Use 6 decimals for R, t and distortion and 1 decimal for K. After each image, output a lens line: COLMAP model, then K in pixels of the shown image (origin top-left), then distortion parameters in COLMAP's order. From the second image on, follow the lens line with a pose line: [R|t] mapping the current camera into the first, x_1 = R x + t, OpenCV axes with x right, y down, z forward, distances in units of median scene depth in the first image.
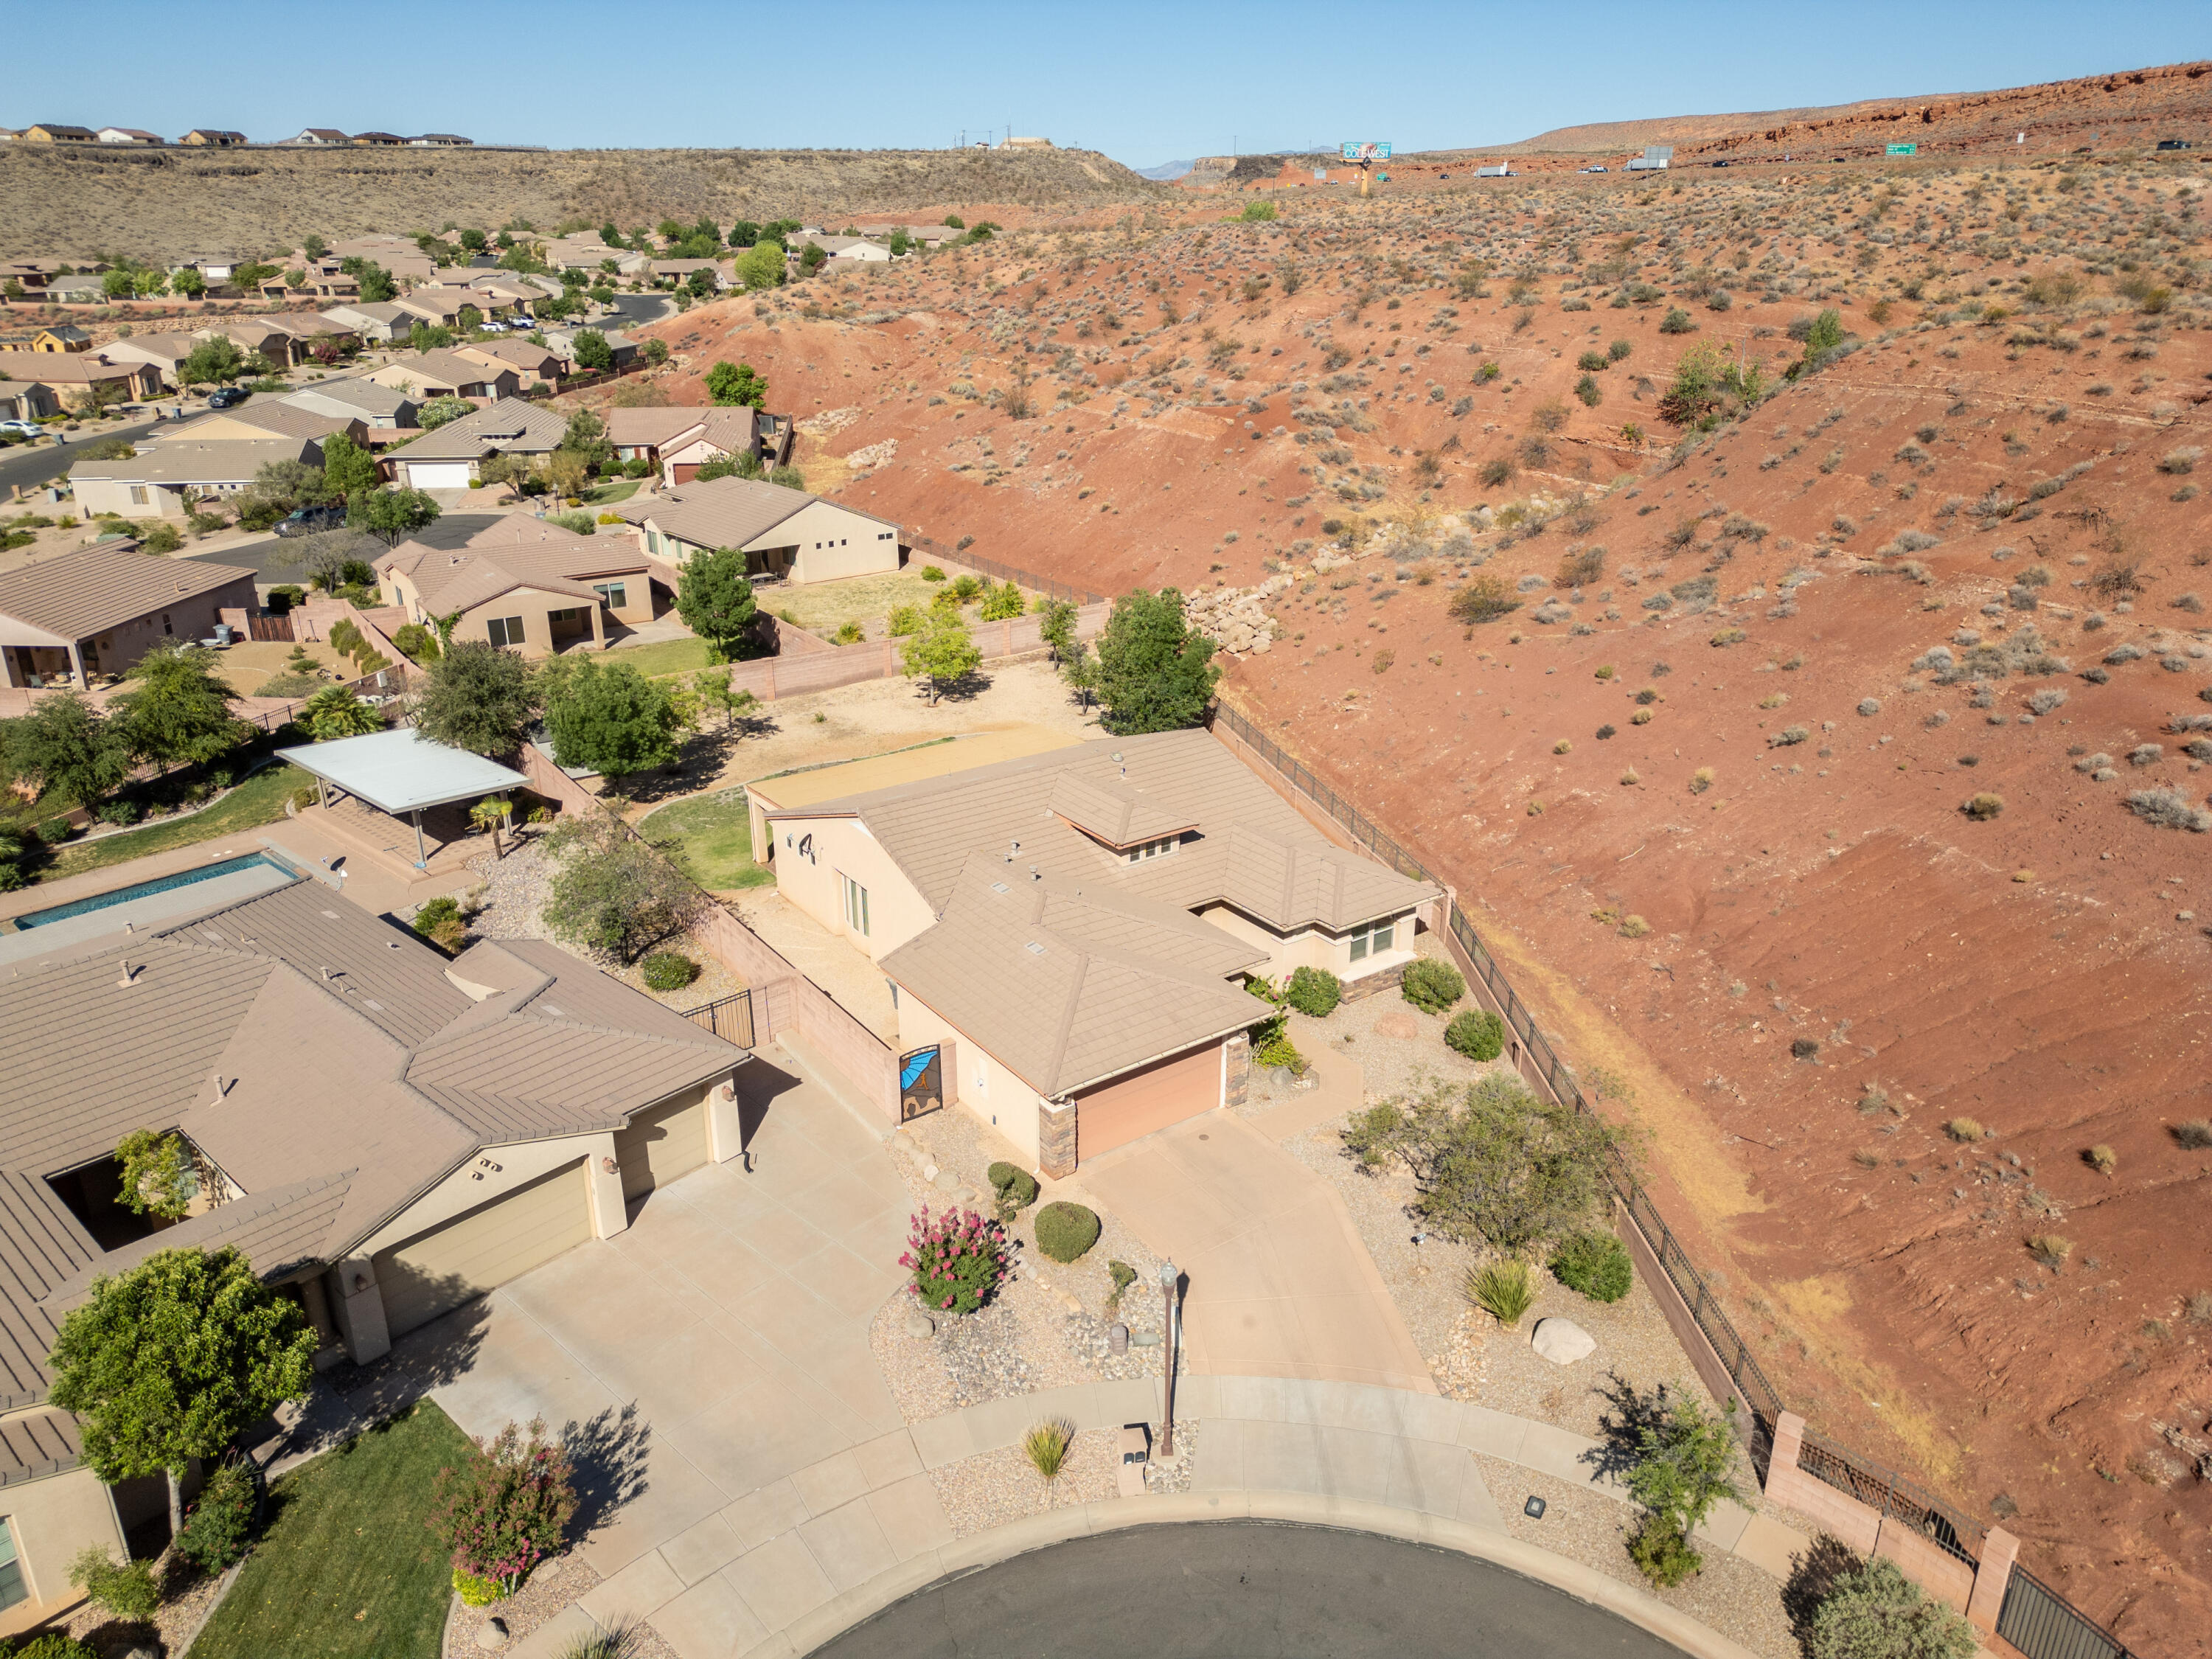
lens RADIAL K [[1539.0, 0, 1106.0], [0, 1539.0, 829.5], [0, 0, 1]] dist [0.070950, -0.063868]
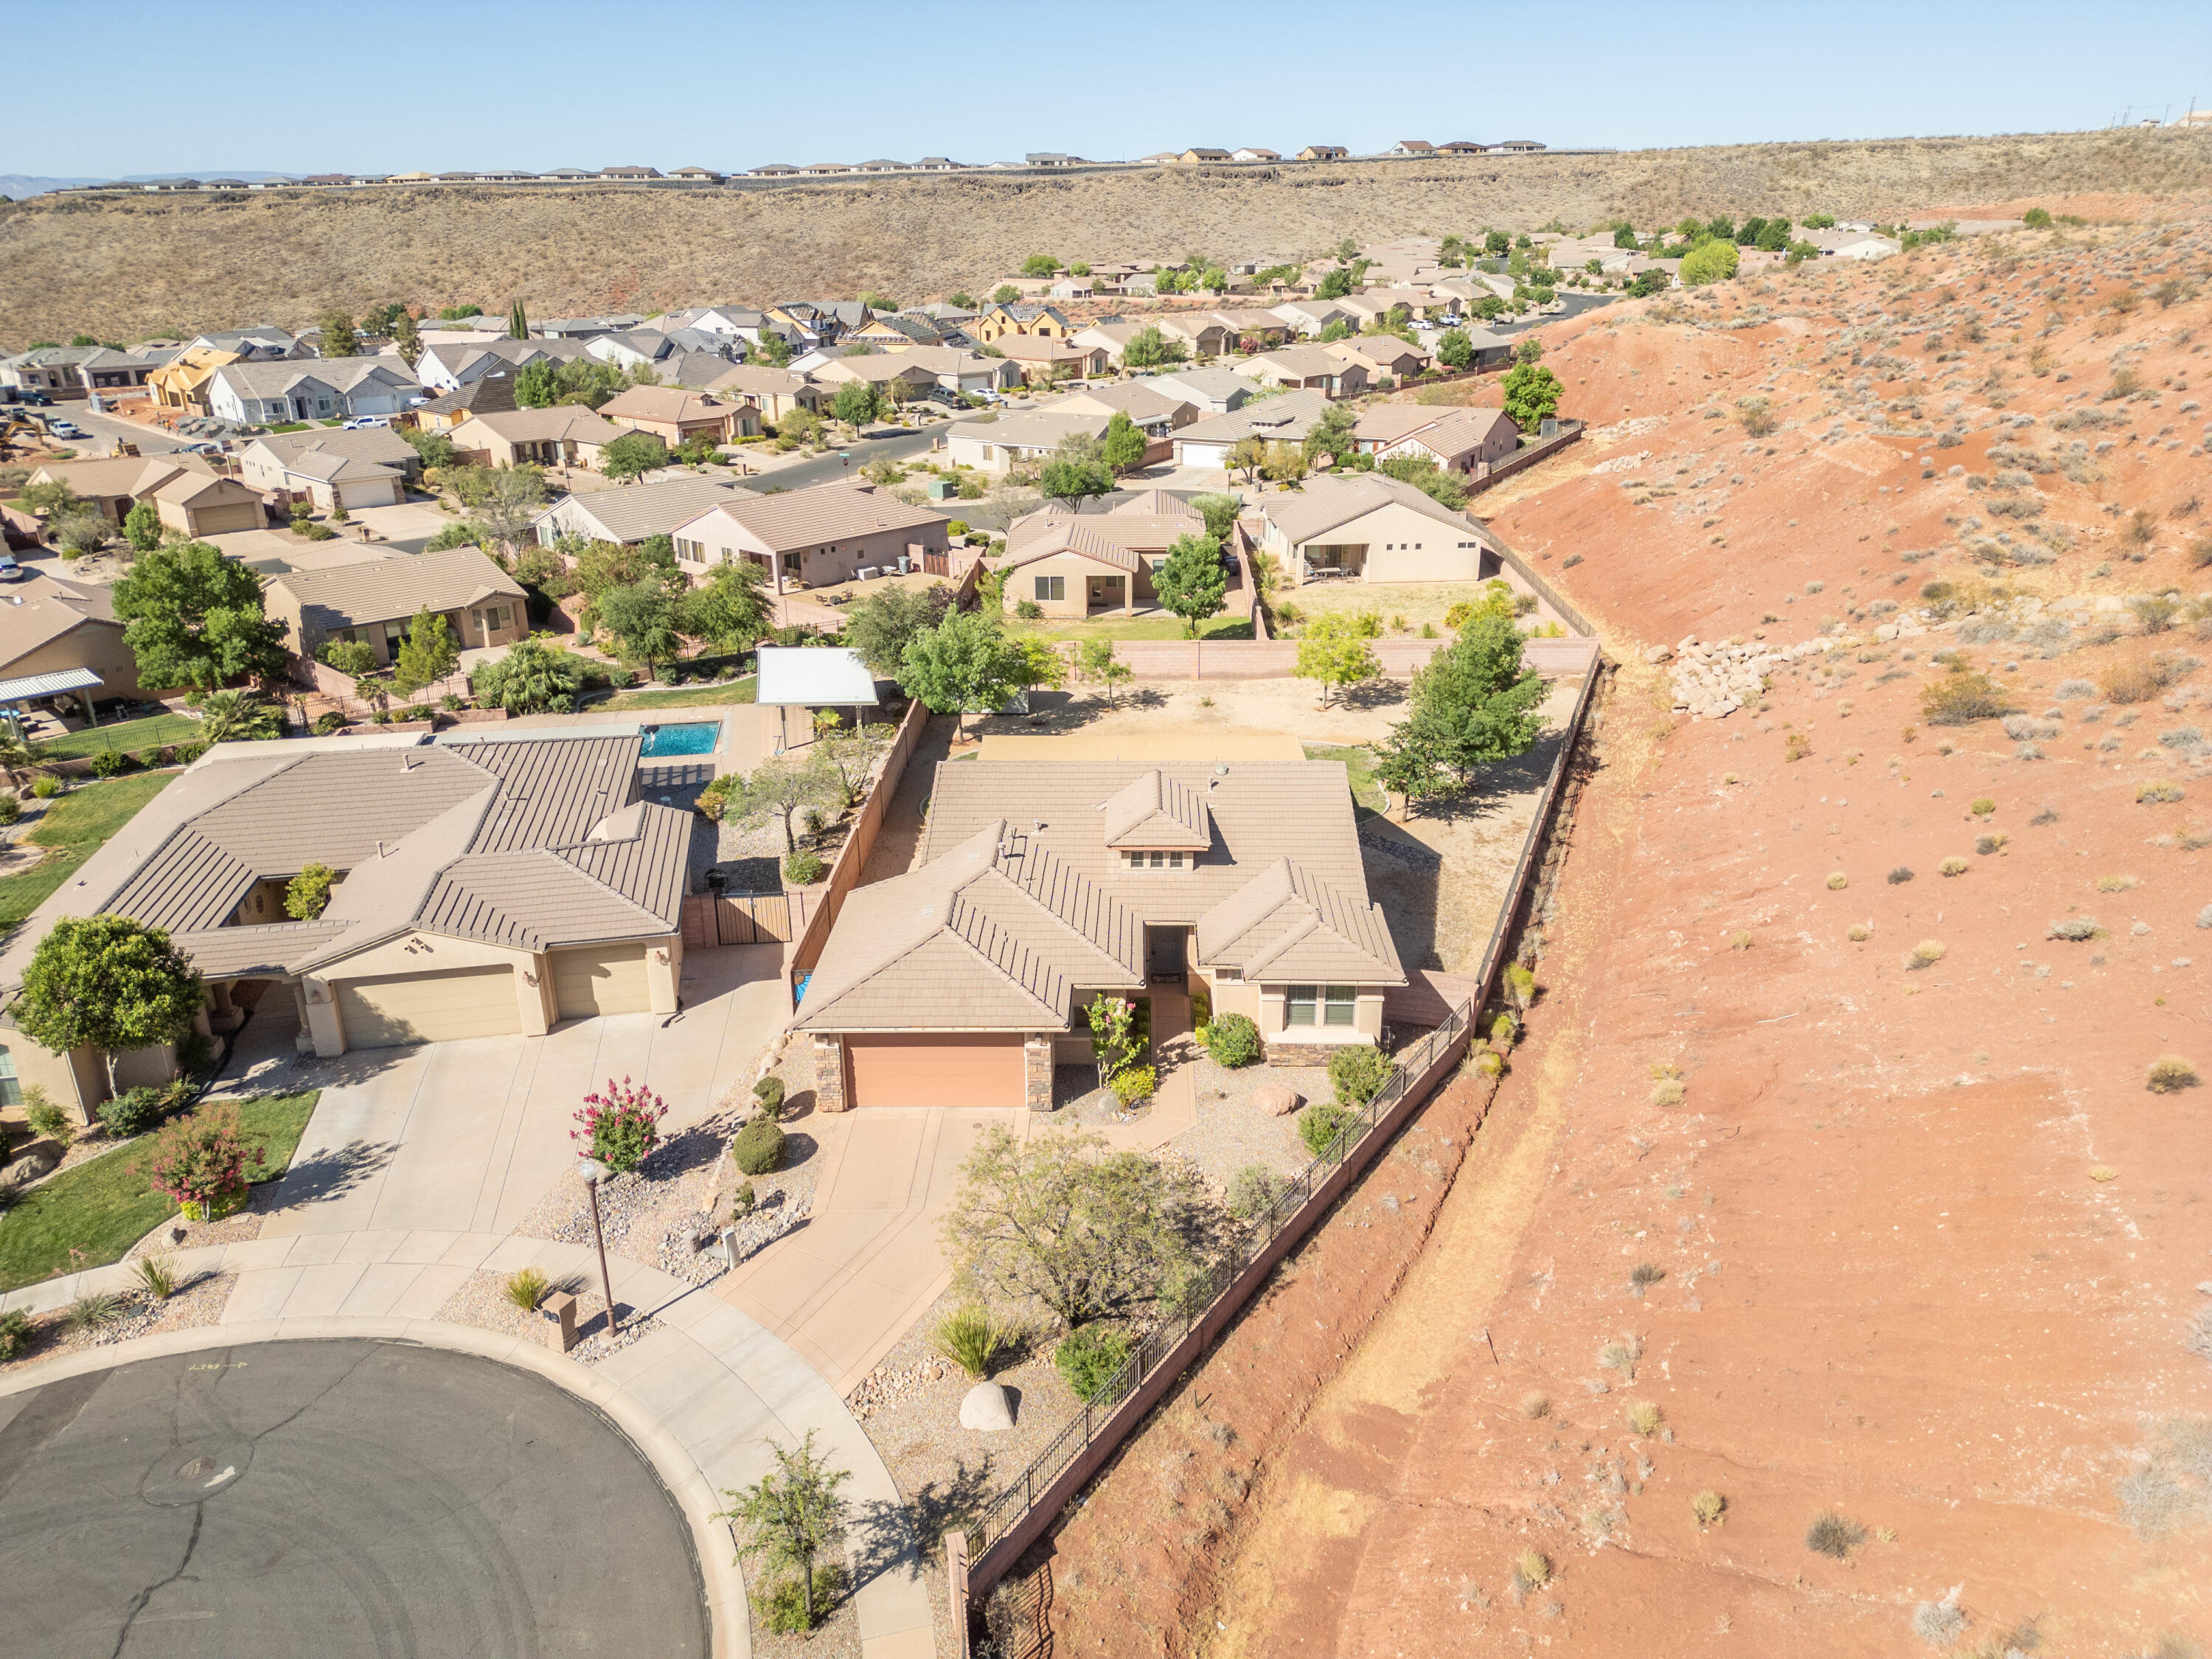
lens RADIAL K [[1548.0, 0, 1107.0], [0, 1548.0, 813.5], [0, 0, 1]] dist [0.072866, -0.066803]
pose [[0.800584, 0.209651, -0.561349, 0.161852], [-0.215399, 0.974867, 0.056893, -0.019255], [0.559168, 0.075366, 0.825622, 0.044434]]
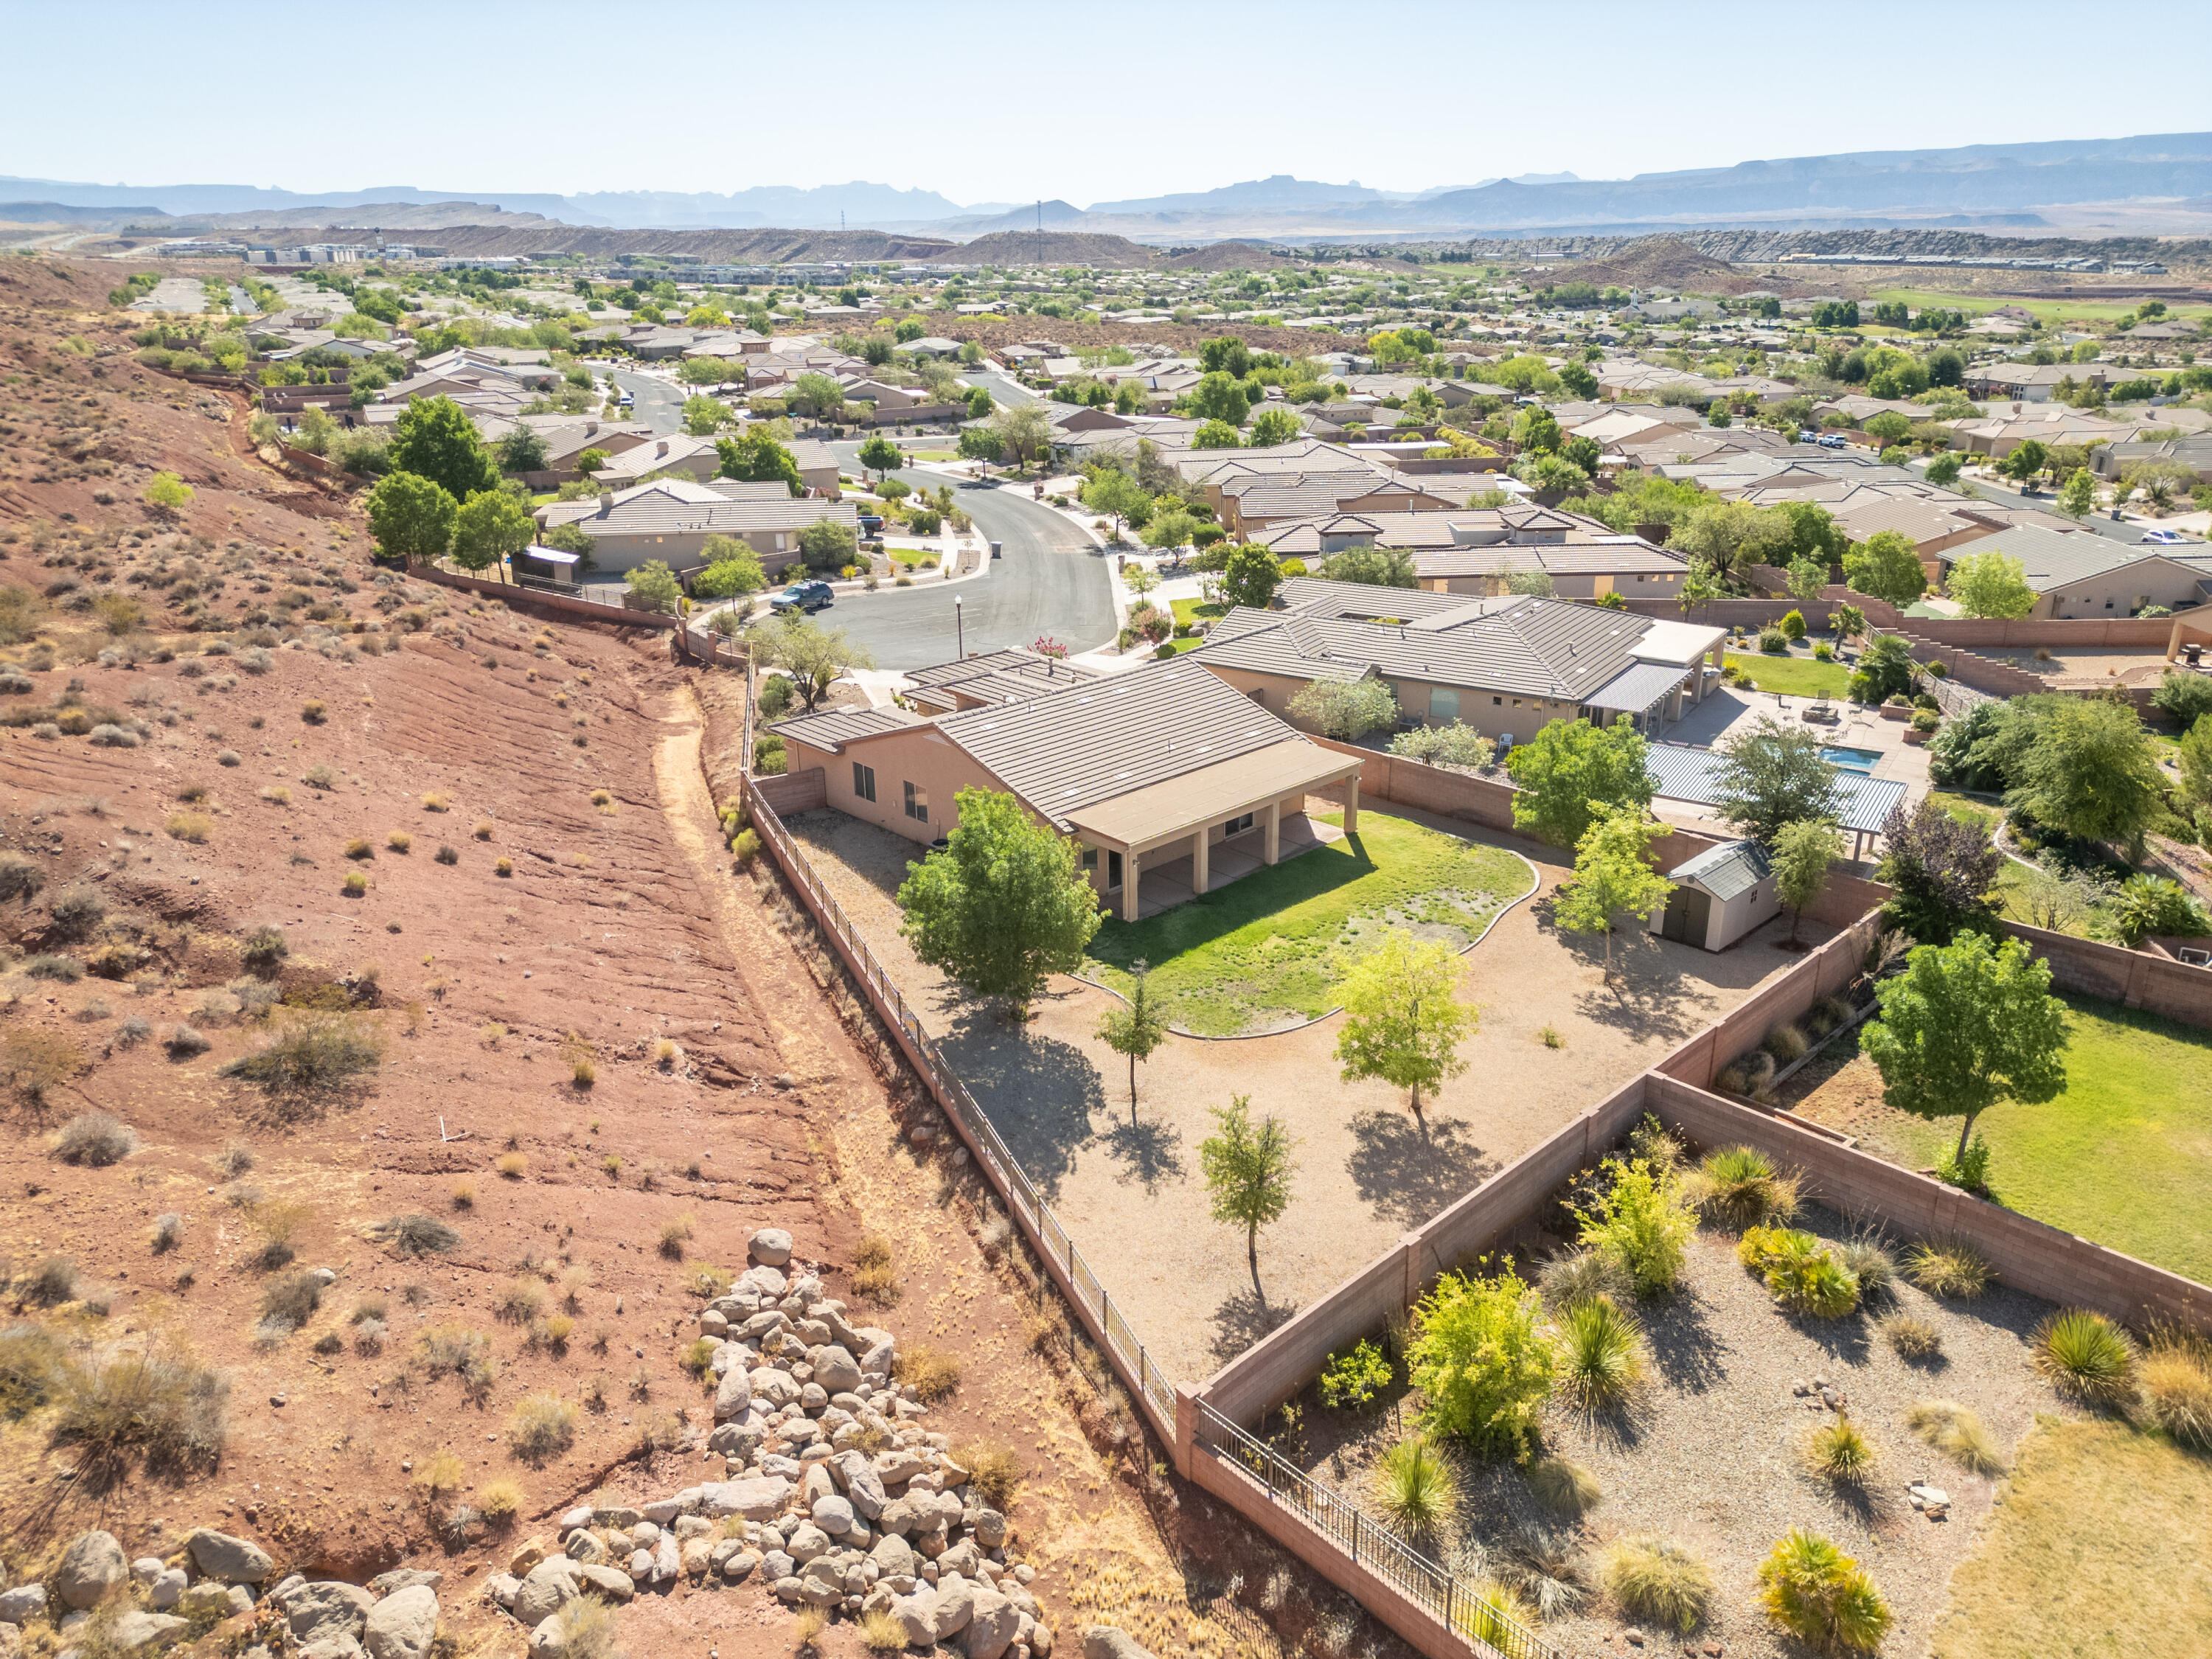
lens RADIAL K [[1546.0, 0, 1106.0], [0, 1546.0, 829.5], [0, 0, 1]] dist [0.066019, -0.066711]
pose [[-0.990515, 0.059715, -0.123752, 0.026913], [-0.039004, 0.741390, 0.669940, -0.239290], [0.131754, 0.668412, -0.732029, 0.608747]]
